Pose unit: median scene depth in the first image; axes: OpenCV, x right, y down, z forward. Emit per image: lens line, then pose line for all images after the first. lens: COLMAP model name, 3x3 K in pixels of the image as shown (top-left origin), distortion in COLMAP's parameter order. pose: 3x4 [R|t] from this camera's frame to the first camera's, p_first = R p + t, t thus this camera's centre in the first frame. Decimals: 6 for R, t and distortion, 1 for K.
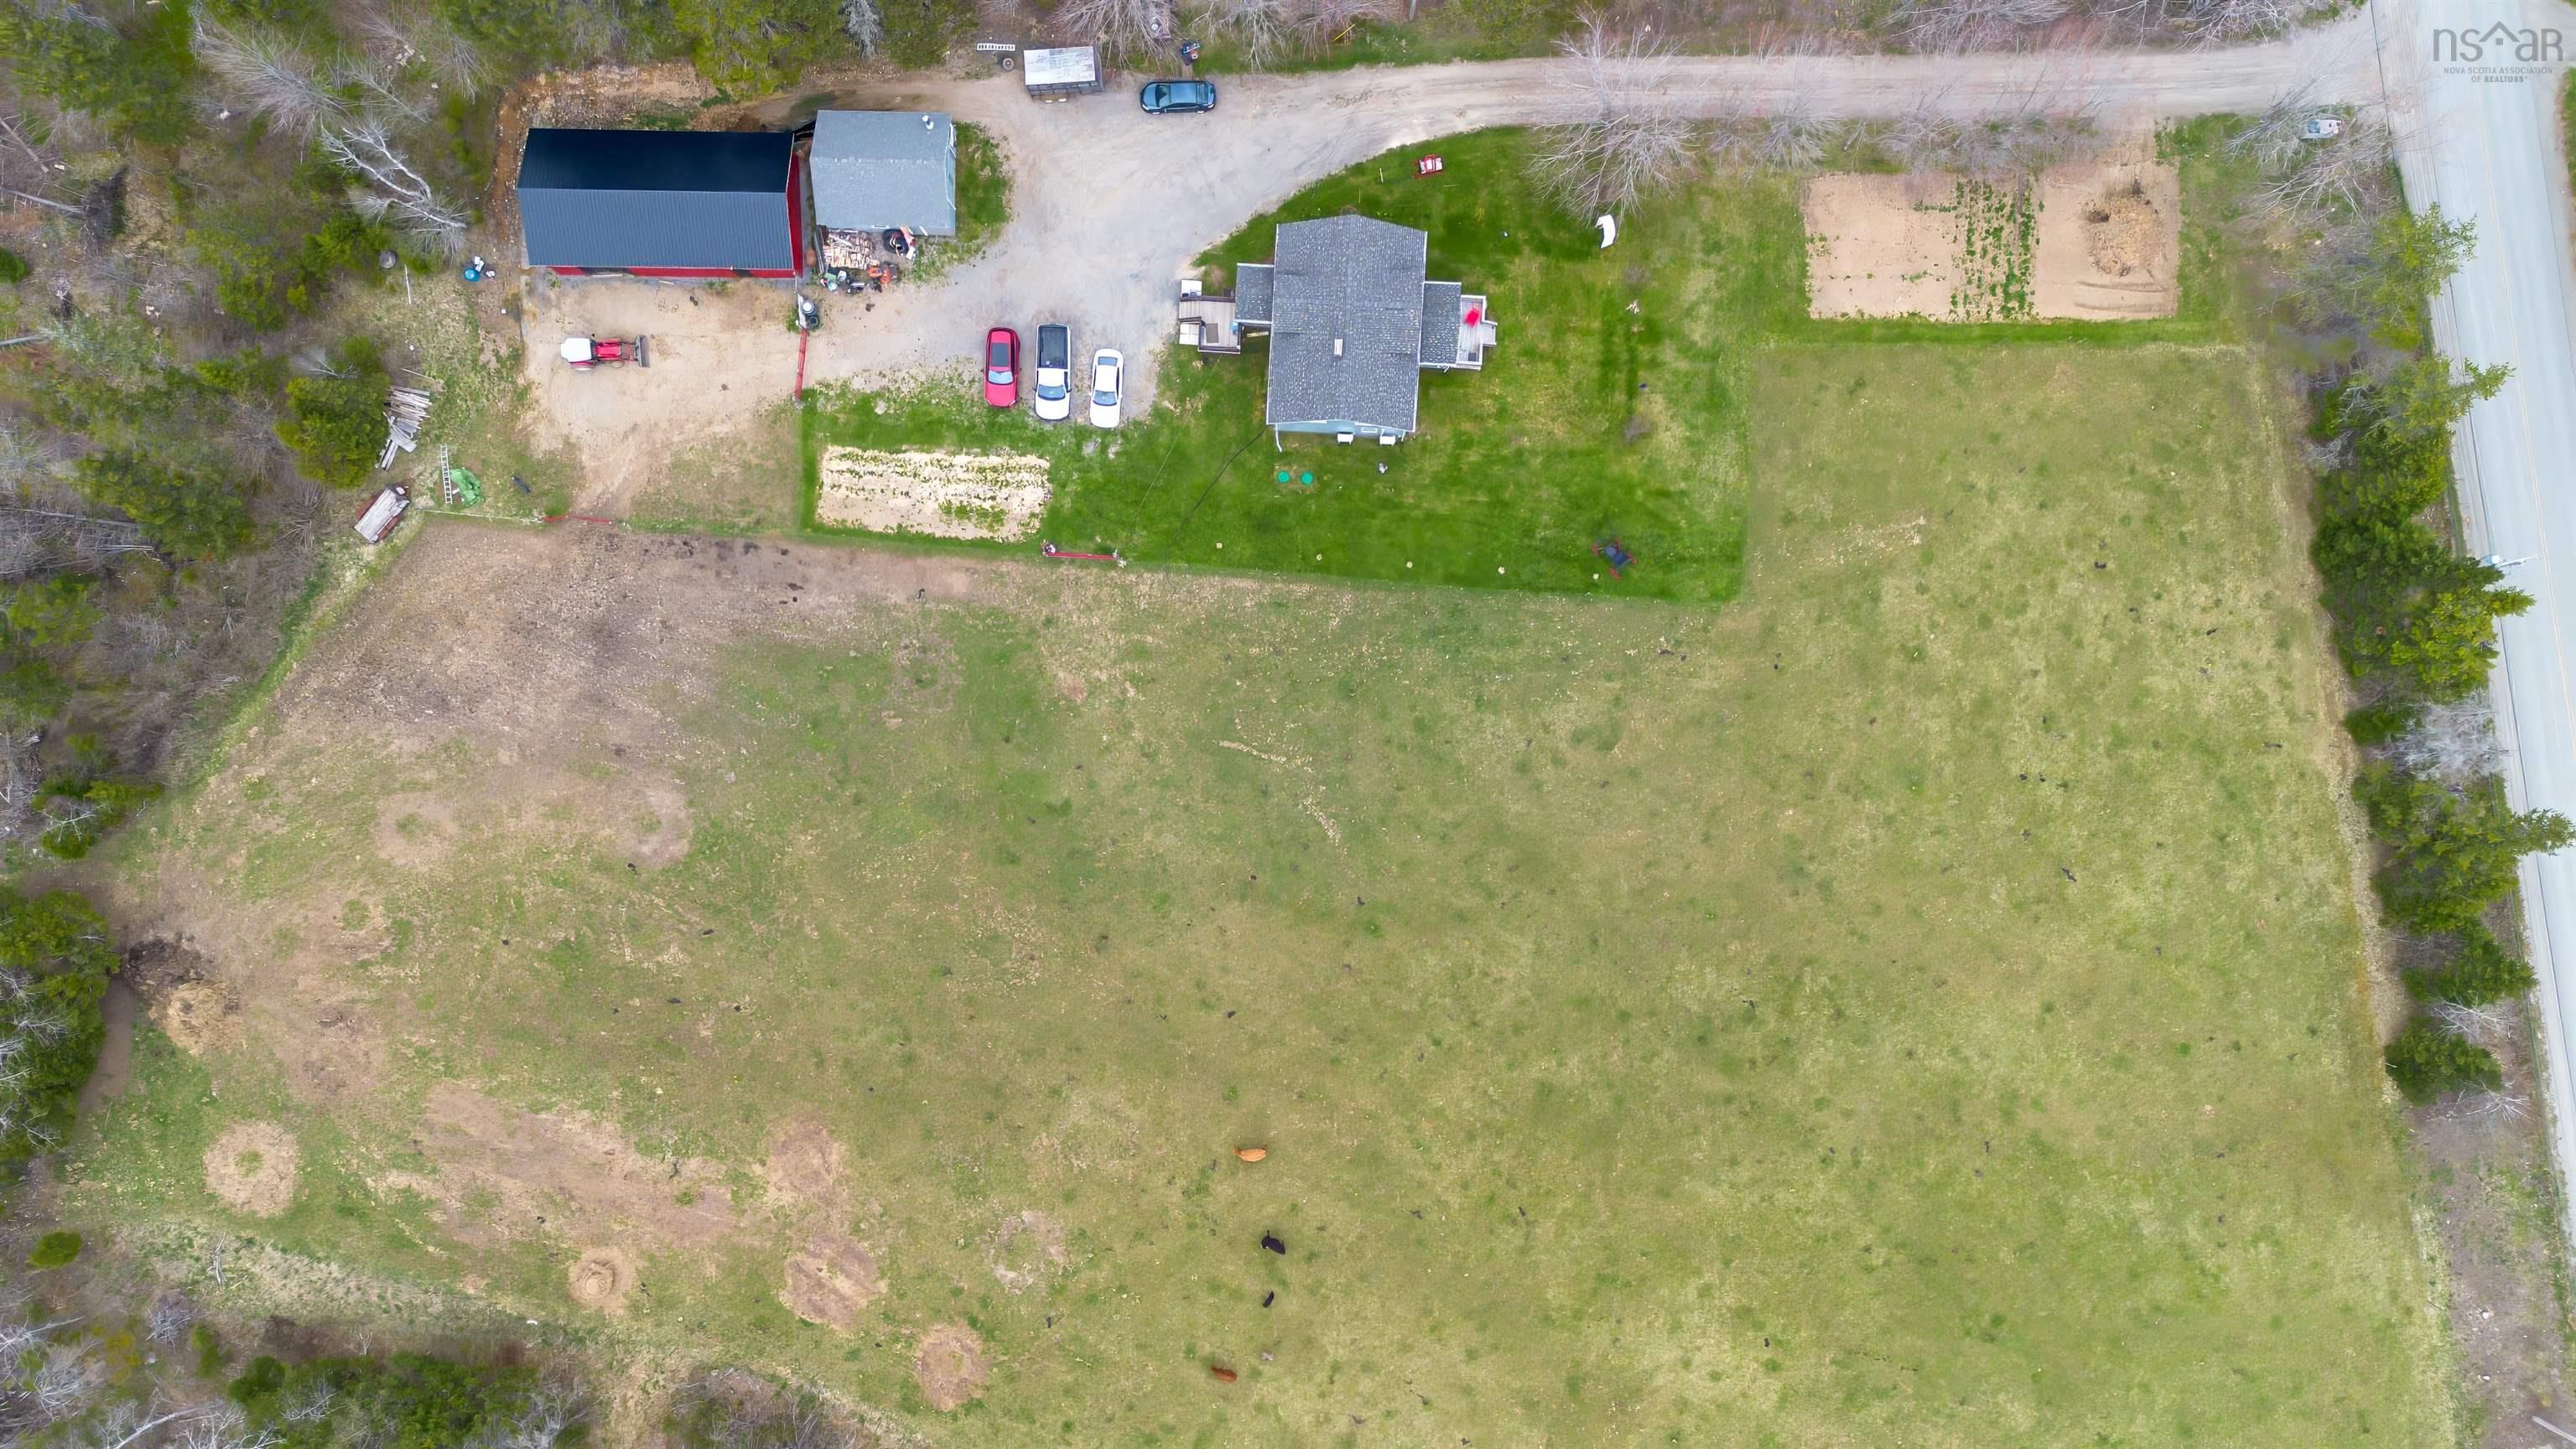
lens RADIAL K [[1809.3, 0, 1297.7], [0, 1809.3, 729.0], [0, 0, 1]] dist [0.082961, -0.081975]
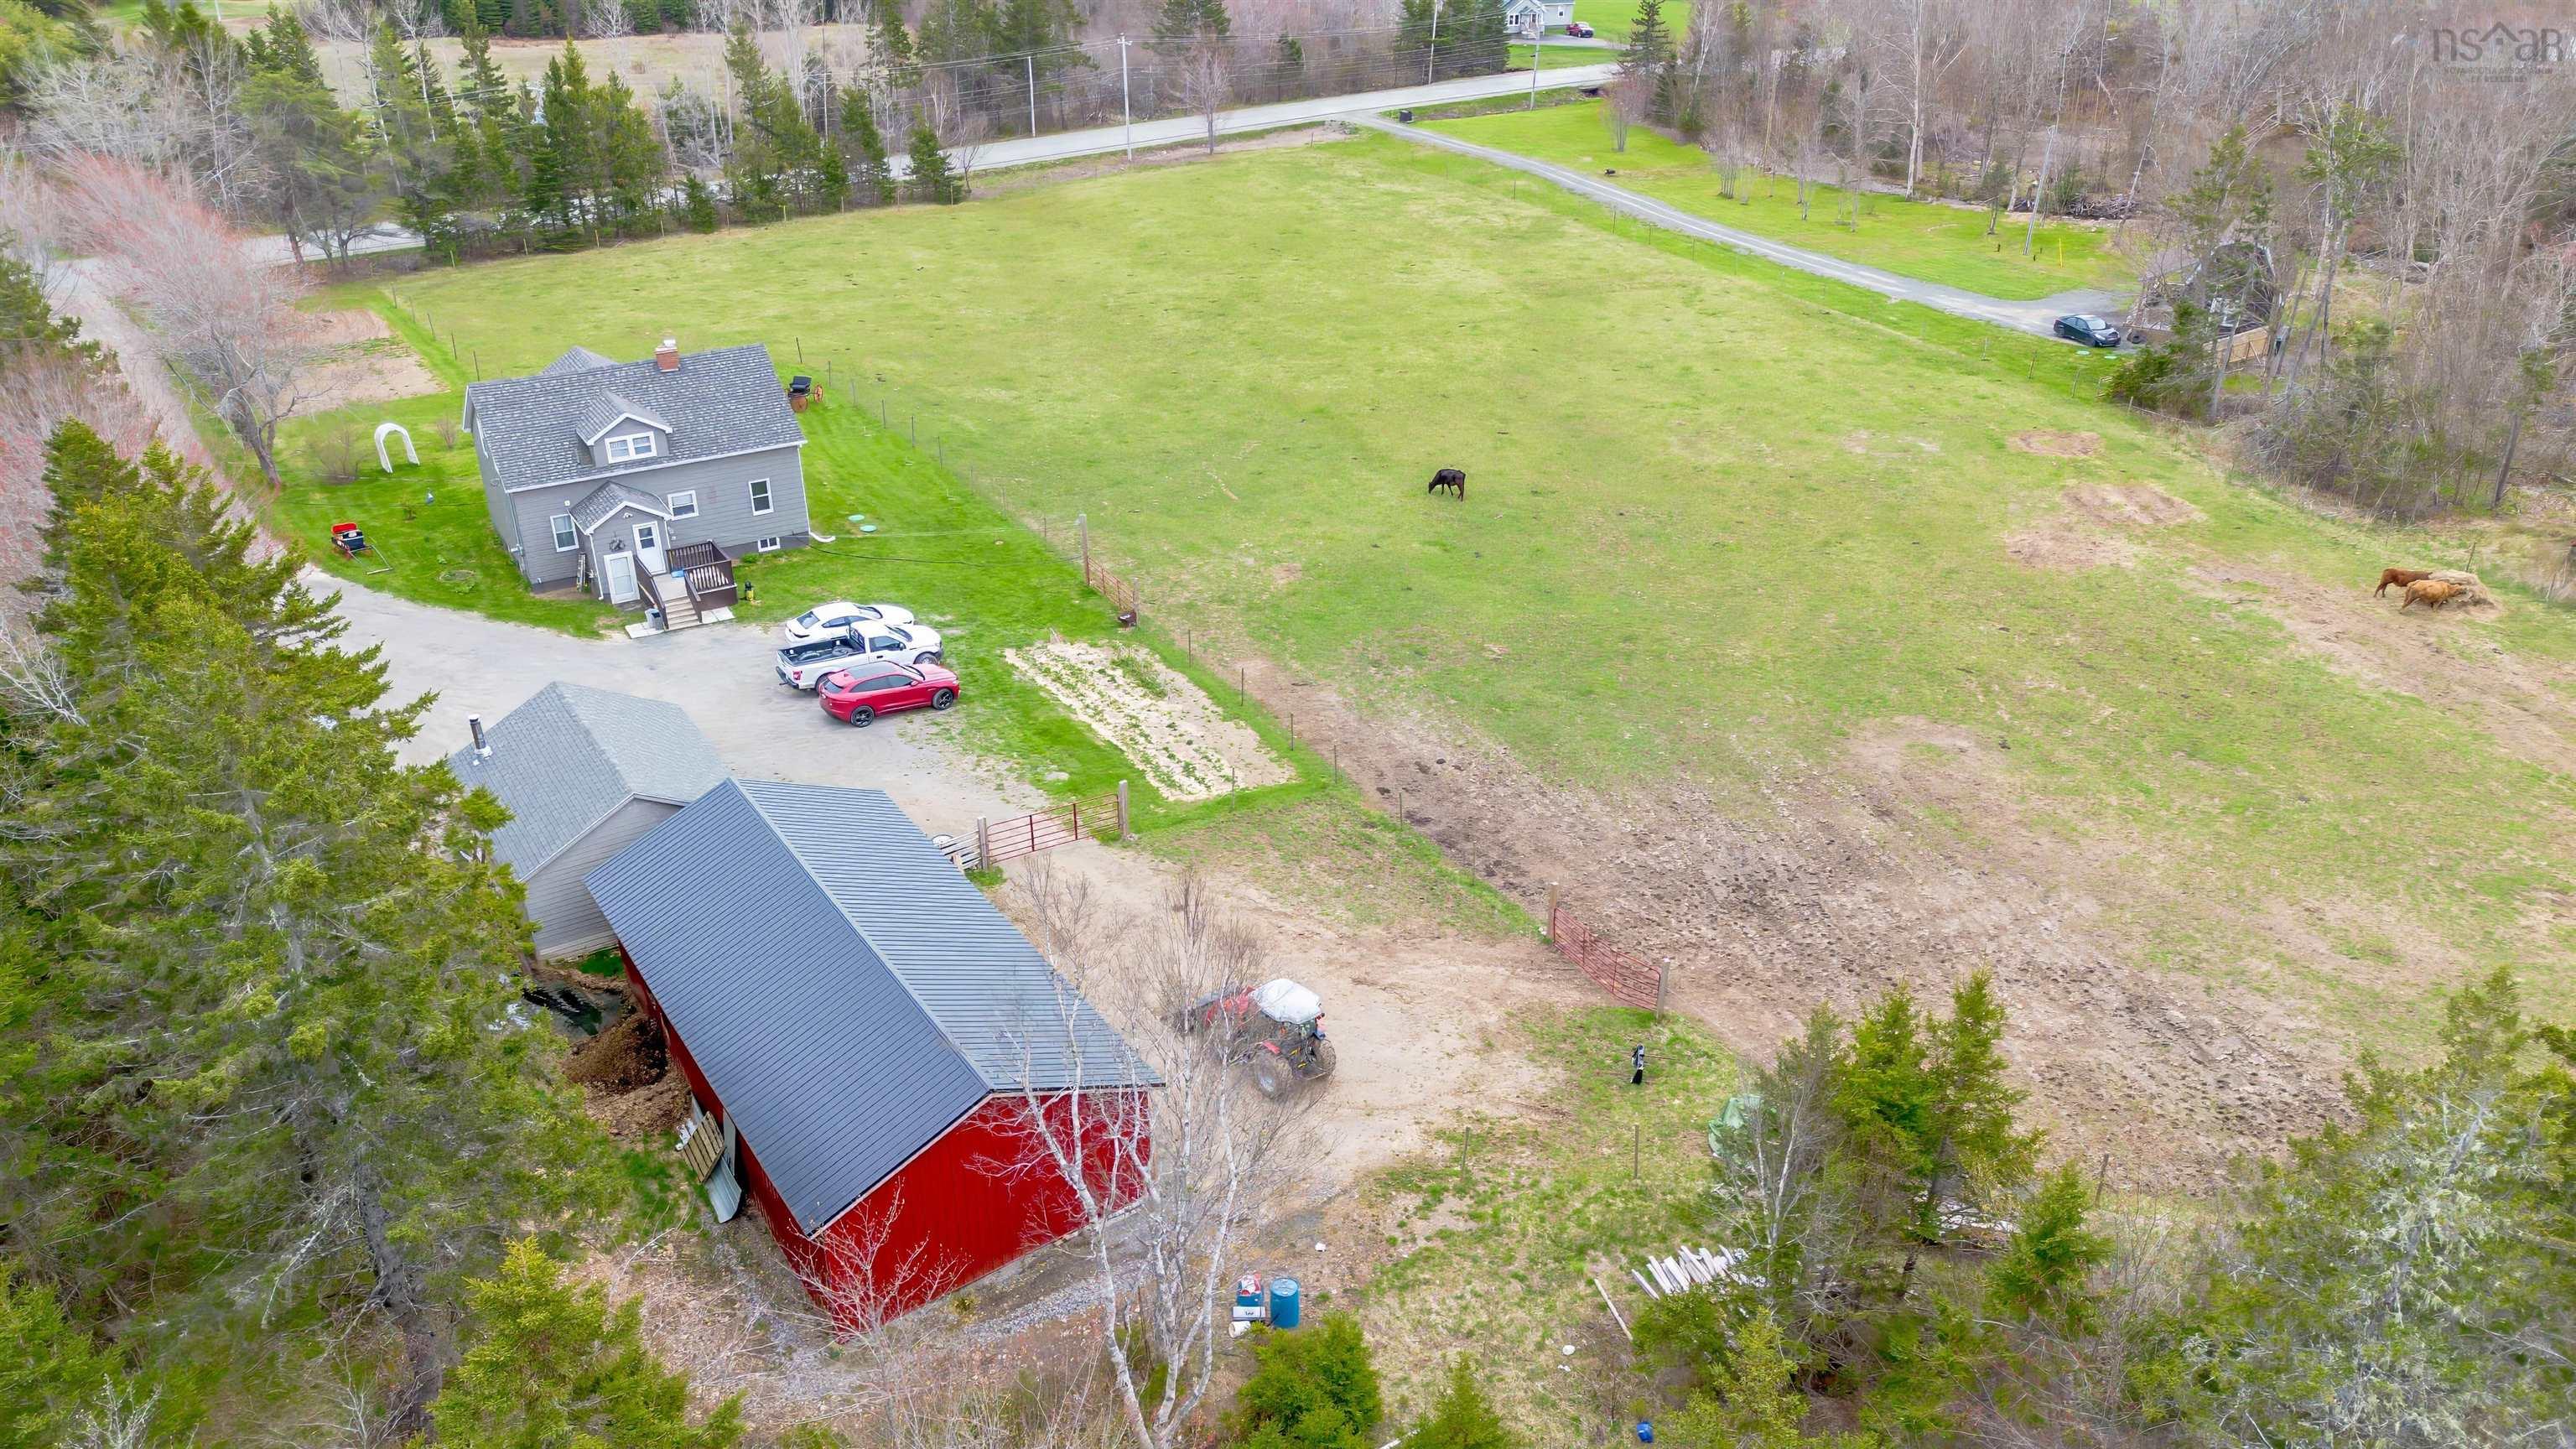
lens RADIAL K [[1809.3, 0, 1297.7], [0, 1809.3, 729.0], [0, 0, 1]] dist [0.082961, -0.081975]
pose [[-0.573317, -0.378076, 0.726888, -0.643005], [0.819317, -0.270128, 0.505718, -0.379667], [0.005153, 0.885488, 0.464633, 0.736808]]
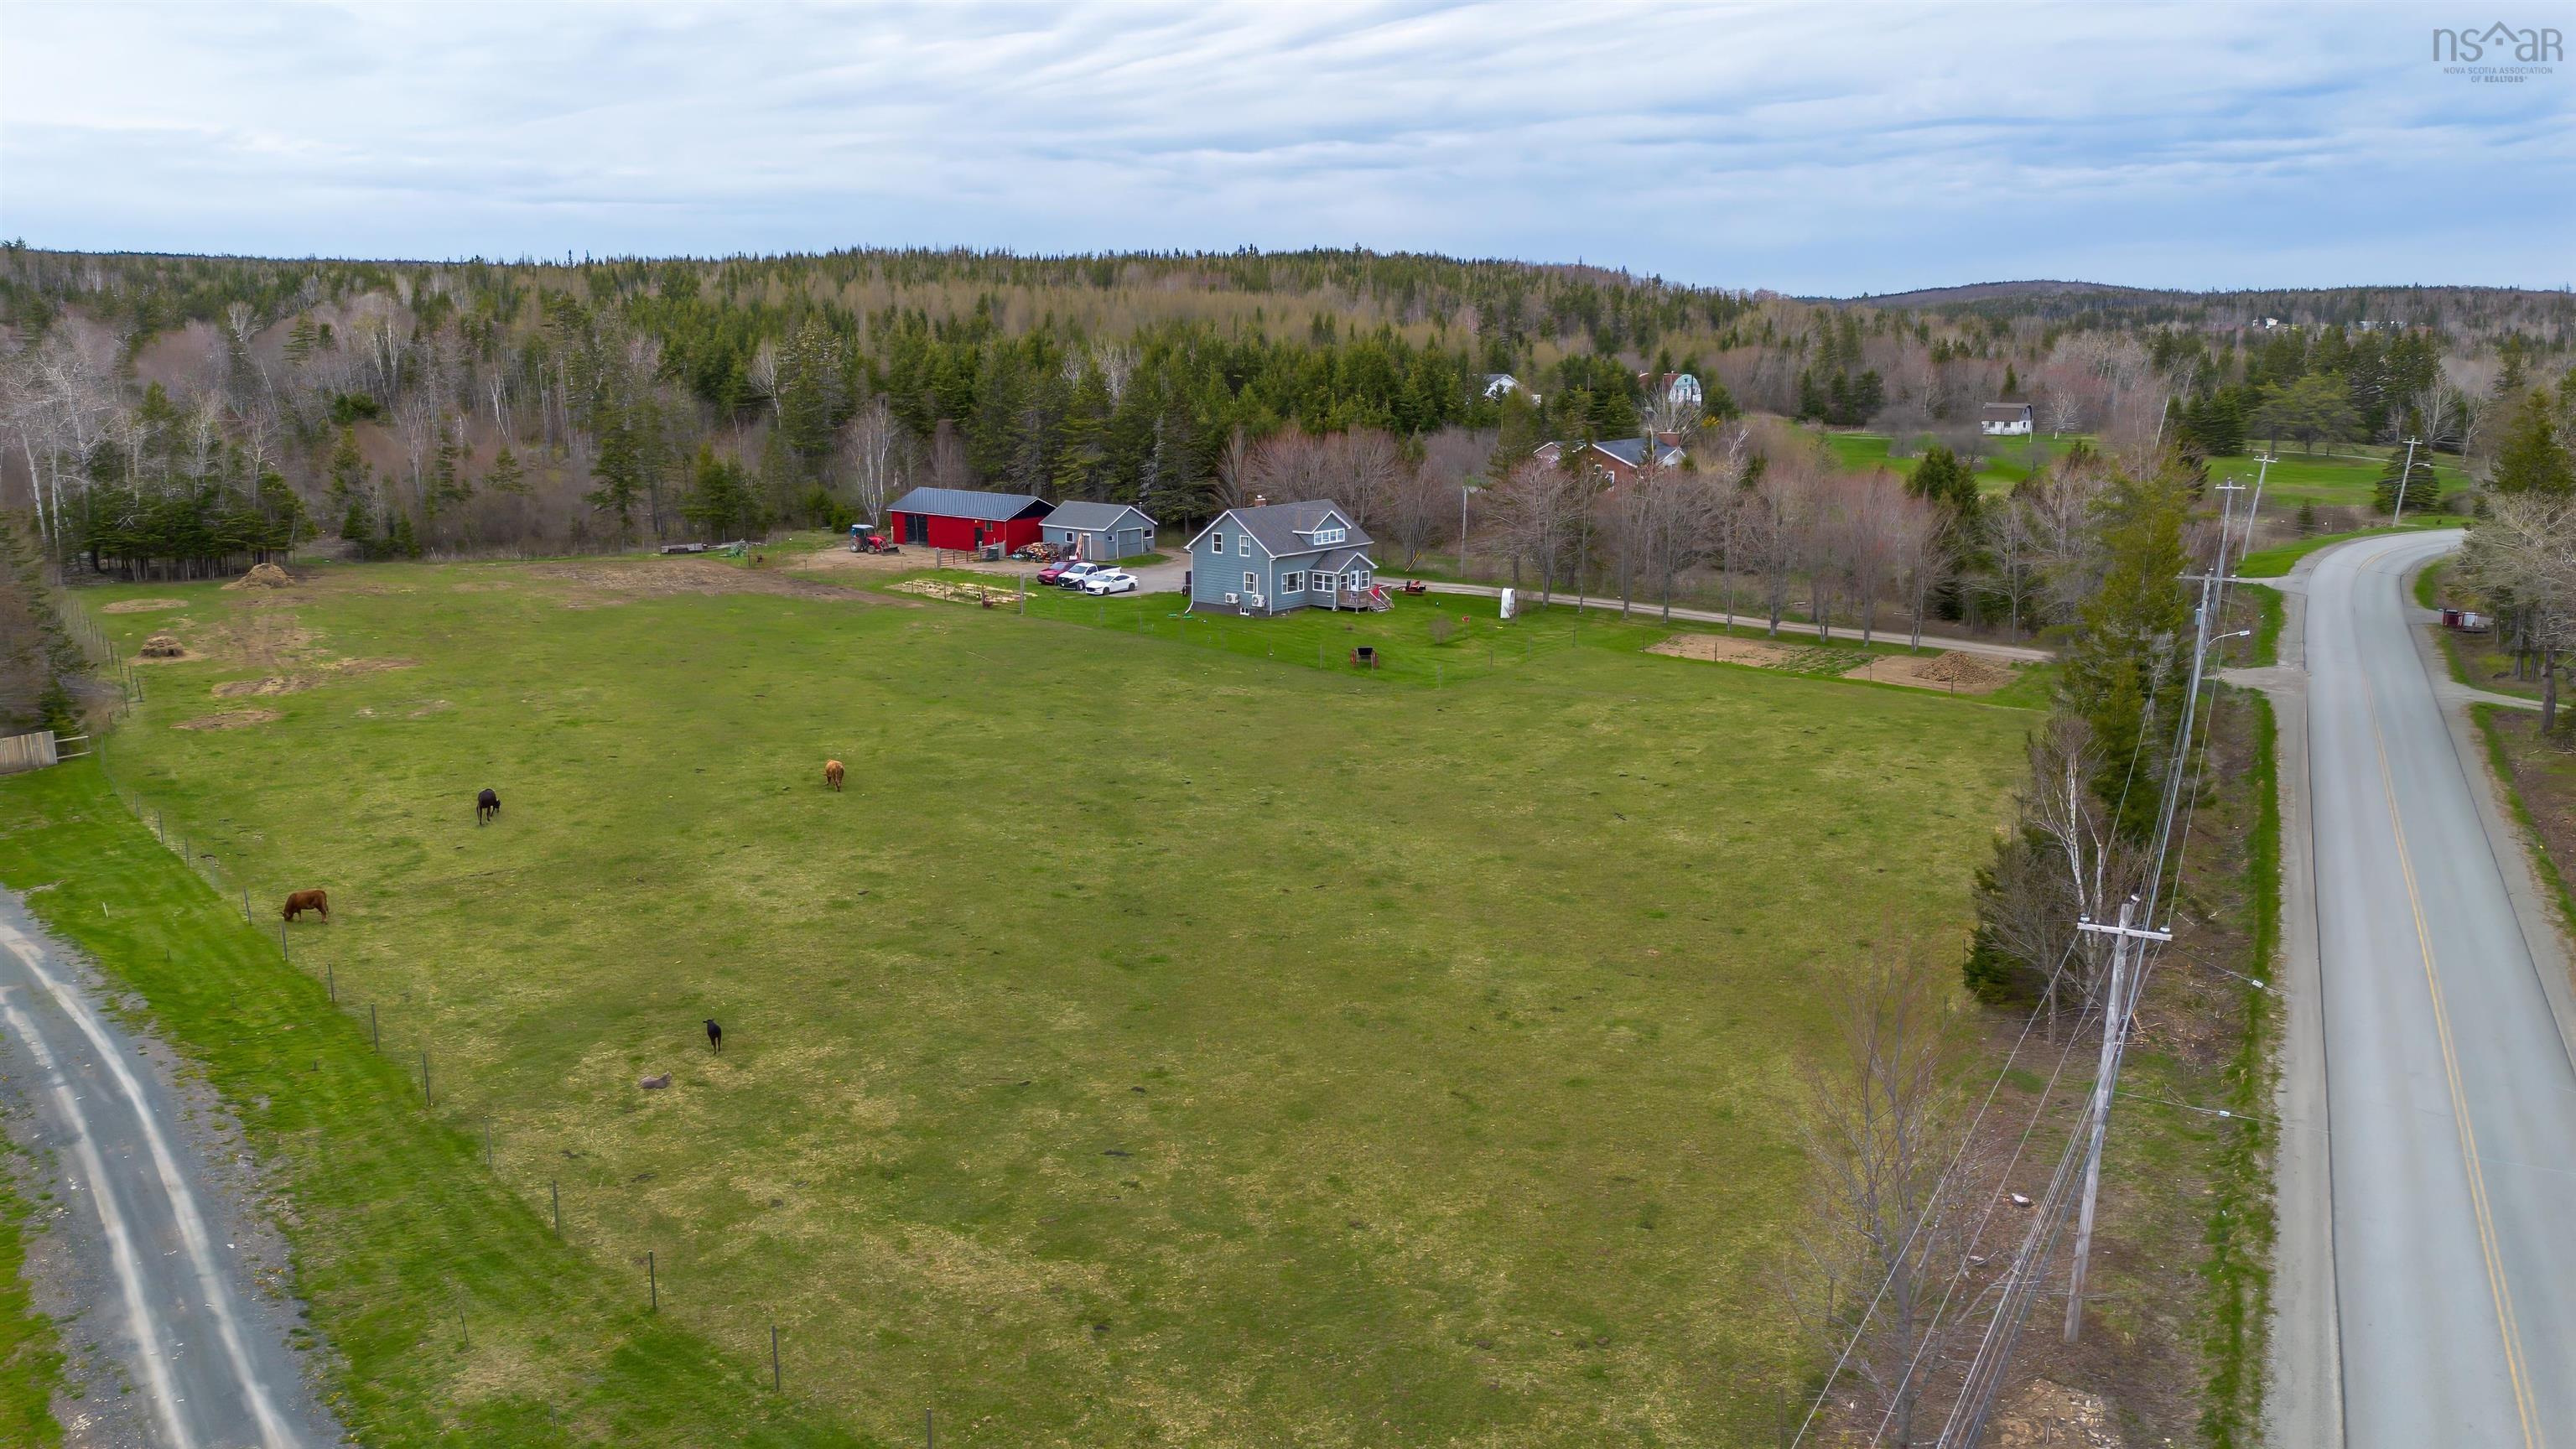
lens RADIAL K [[1807.8, 0, 1297.0], [0, 1807.8, 715.4], [0, 0, 1]] dist [0.108155, -0.129413]
pose [[0.799846, 0.133092, -0.585263, 0.751431], [-0.600116, 0.160548, -0.783636, 0.742387], [-0.010333, 0.978014, 0.208285, 0.812285]]
